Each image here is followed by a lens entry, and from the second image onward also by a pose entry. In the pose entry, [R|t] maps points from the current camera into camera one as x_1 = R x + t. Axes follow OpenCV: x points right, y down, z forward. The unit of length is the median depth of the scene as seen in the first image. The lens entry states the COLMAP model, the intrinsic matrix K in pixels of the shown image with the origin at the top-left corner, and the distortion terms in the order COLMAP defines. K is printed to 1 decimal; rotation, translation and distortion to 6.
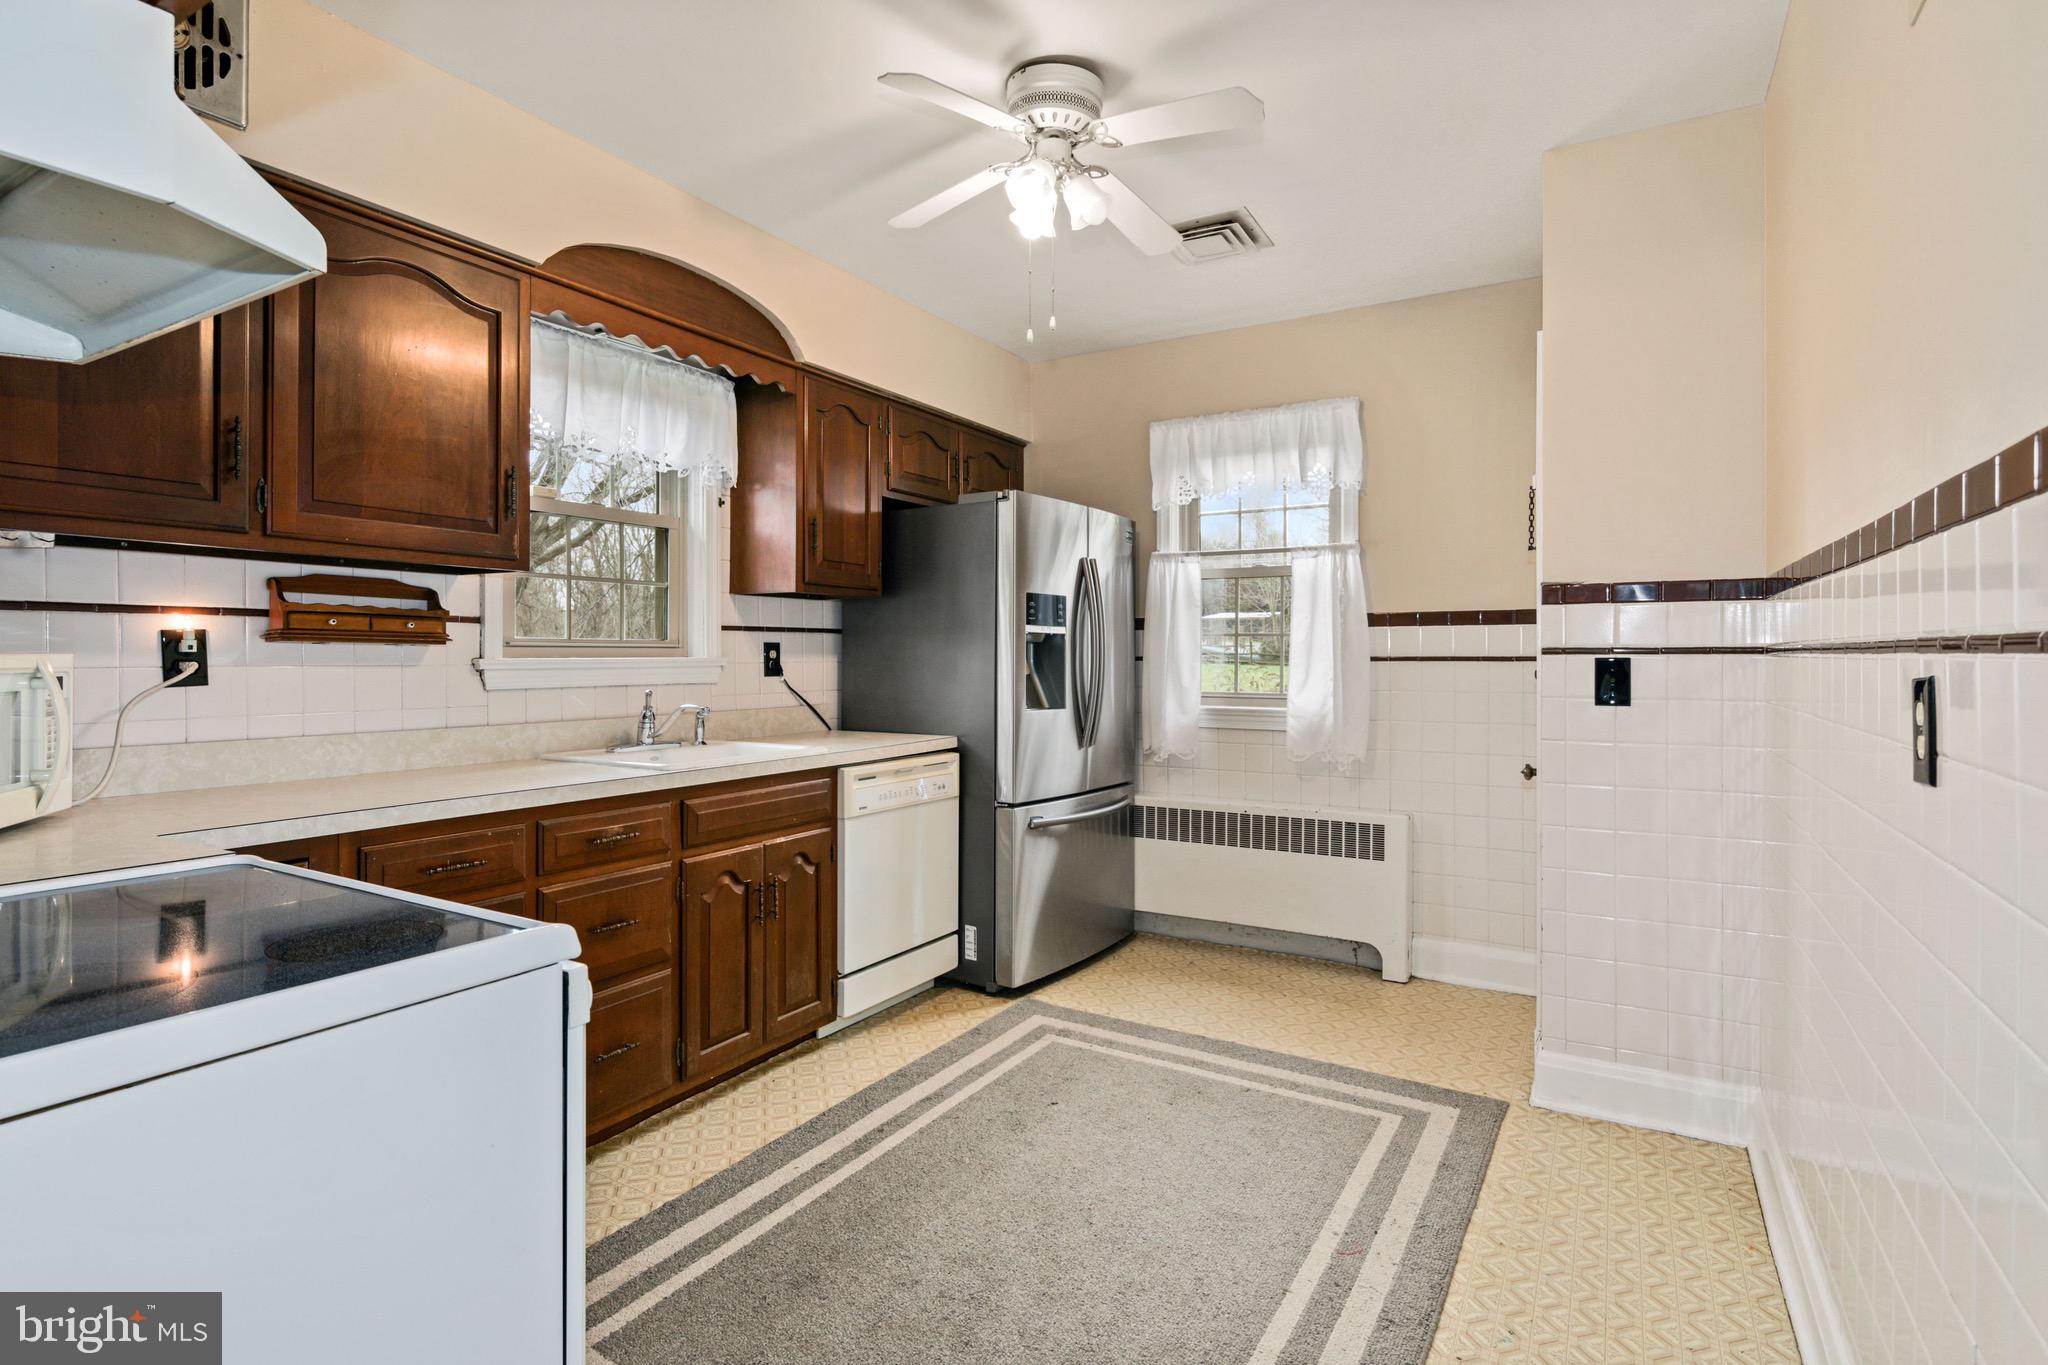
lens RADIAL K [[1009.1, 0, 1021.2], [0, 1009.1, 657.2], [0, 0, 1]] dist [-0.000731, -0.001793]
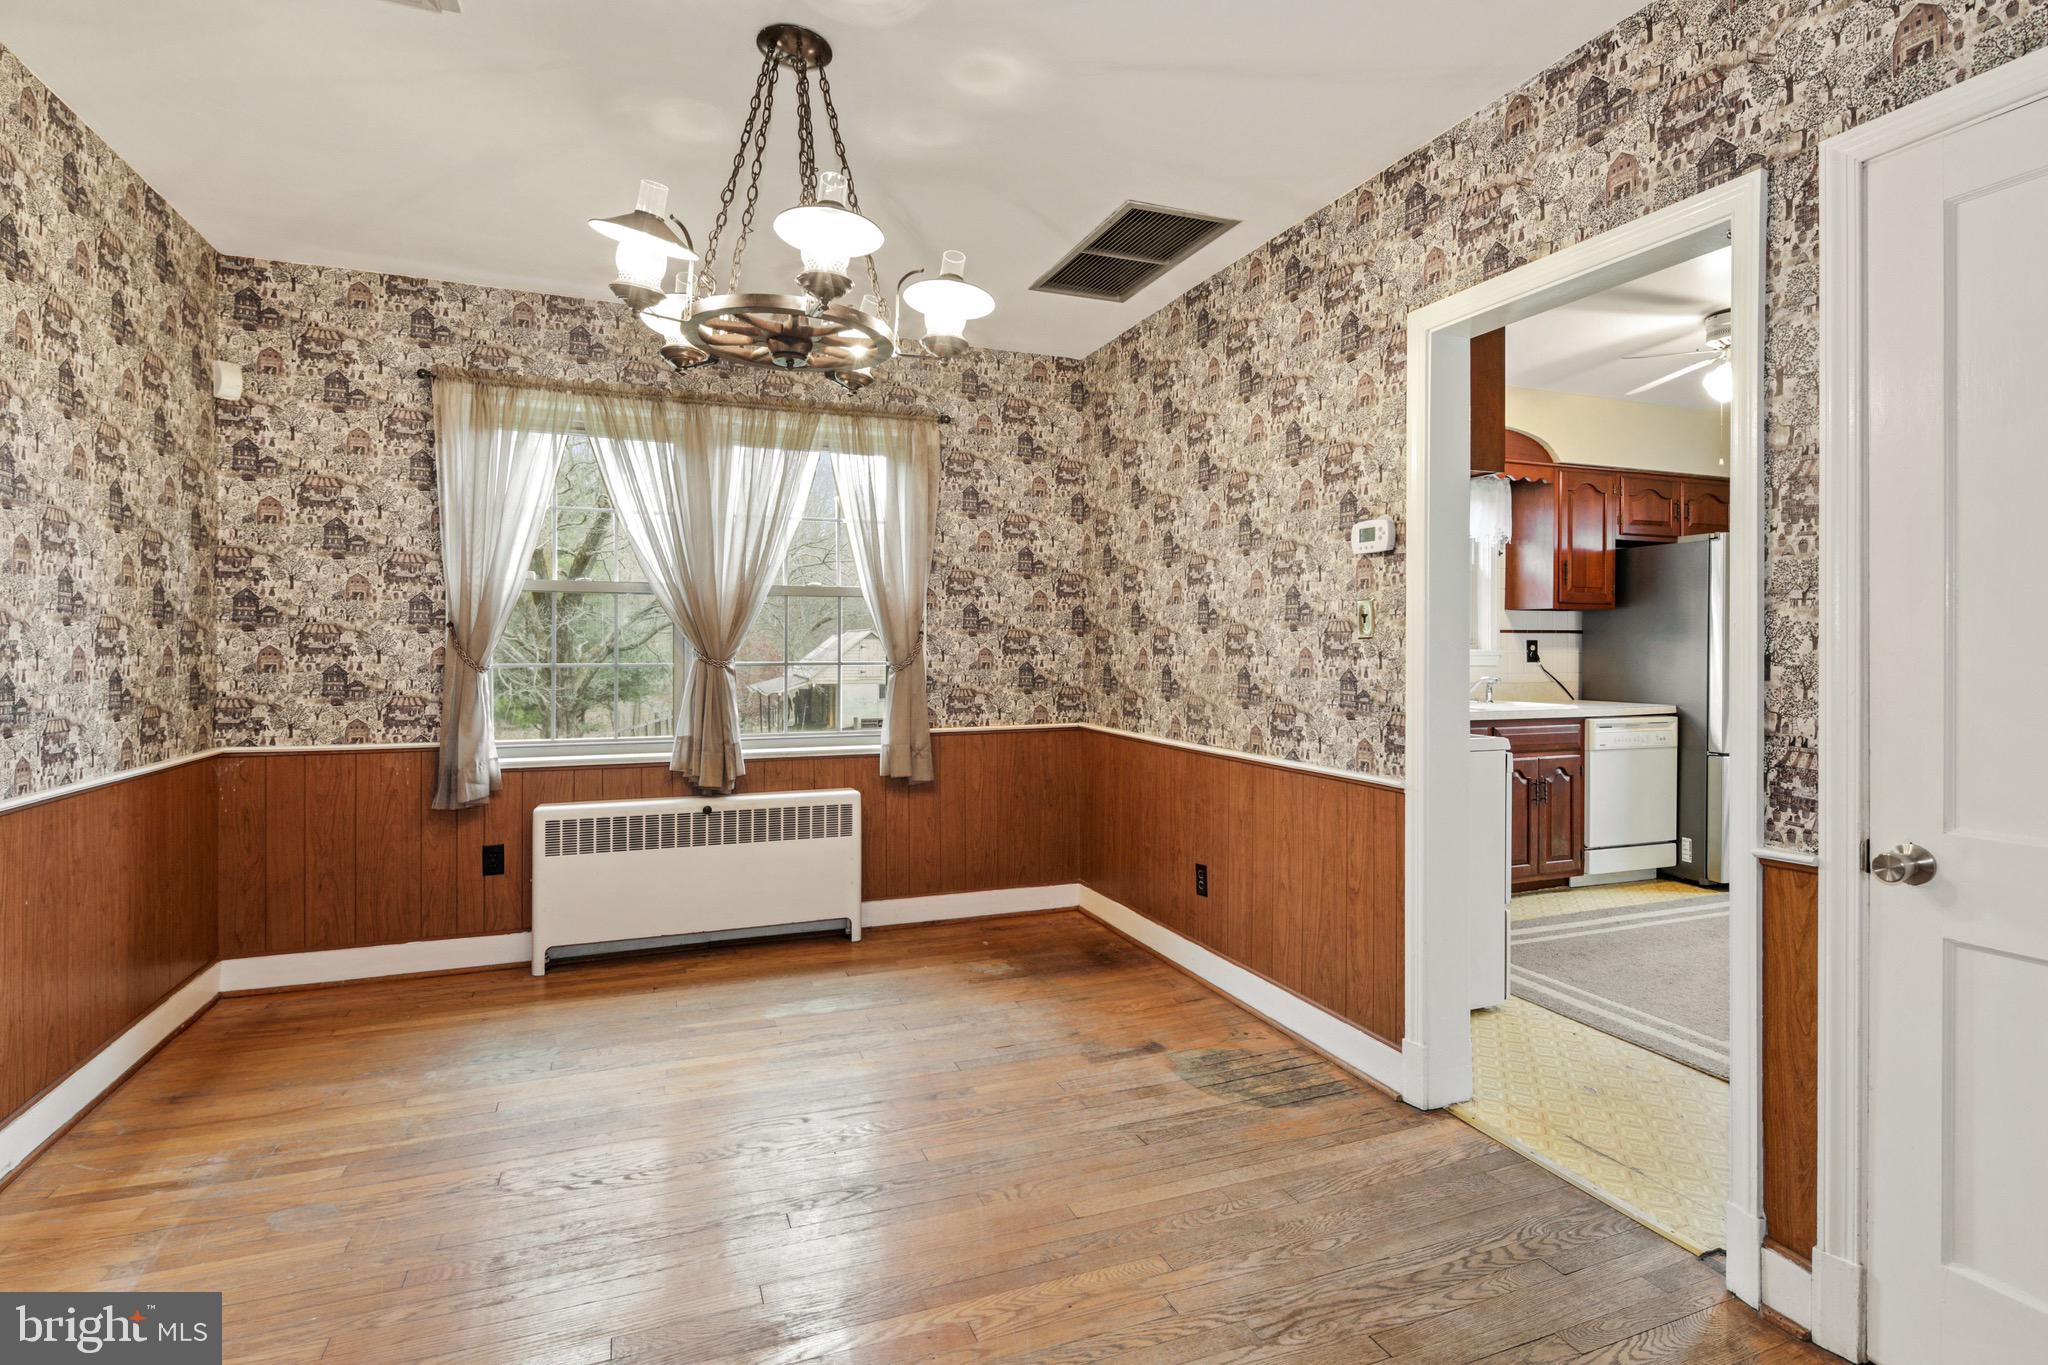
lens RADIAL K [[993.3, 0, 1019.5], [0, 993.3, 652.9], [0, 0, 1]] dist [0.001711, -0.000570]
pose [[0.787823, 0.003737, -0.615891, 0.081167], [-0.002143, 0.999992, 0.003327, 0.001726], [0.615899, -0.001301, 0.787824, -0.785224]]
